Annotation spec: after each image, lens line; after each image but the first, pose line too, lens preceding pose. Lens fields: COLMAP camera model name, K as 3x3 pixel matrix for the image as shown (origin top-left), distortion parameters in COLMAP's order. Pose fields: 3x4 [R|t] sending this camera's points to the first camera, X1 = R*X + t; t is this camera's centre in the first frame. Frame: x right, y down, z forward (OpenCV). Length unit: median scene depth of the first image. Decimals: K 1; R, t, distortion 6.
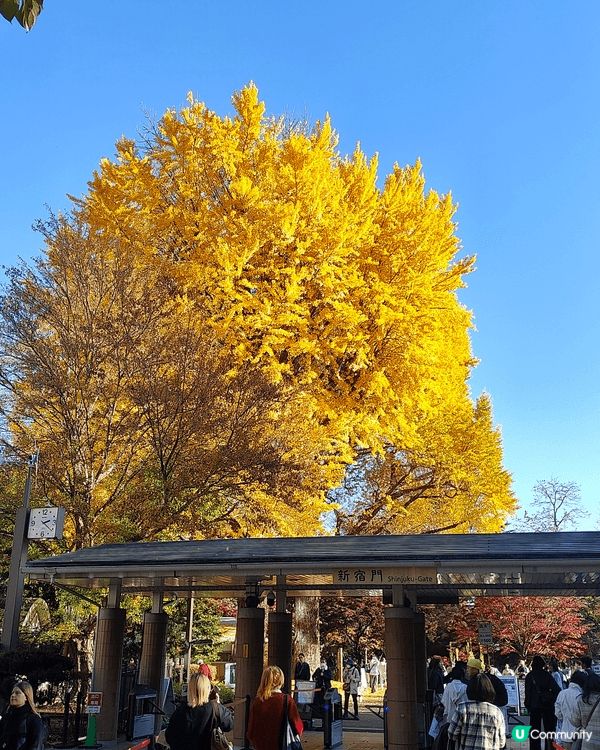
lens RADIAL K [[744.6, 0, 298.7], [0, 744.6, 405.2], [0, 0, 1]] dist [0.119714, -0.234246]
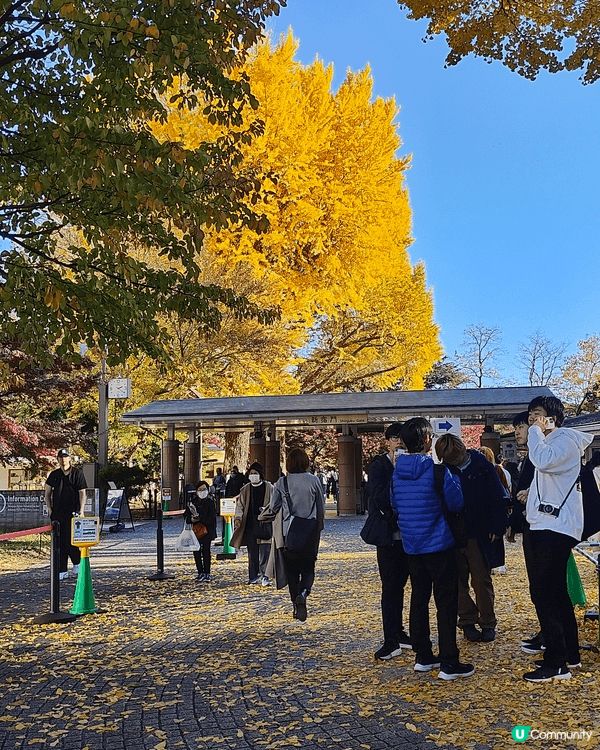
lens RADIAL K [[744.6, 0, 298.7], [0, 744.6, 405.2], [0, 0, 1]] dist [0.119714, -0.234246]
pose [[0.997950, -0.021244, 0.060364, -0.033737], [0.007145, 0.974378, 0.224802, -0.082600], [-0.063593, -0.223910, 0.972533, -0.285144]]
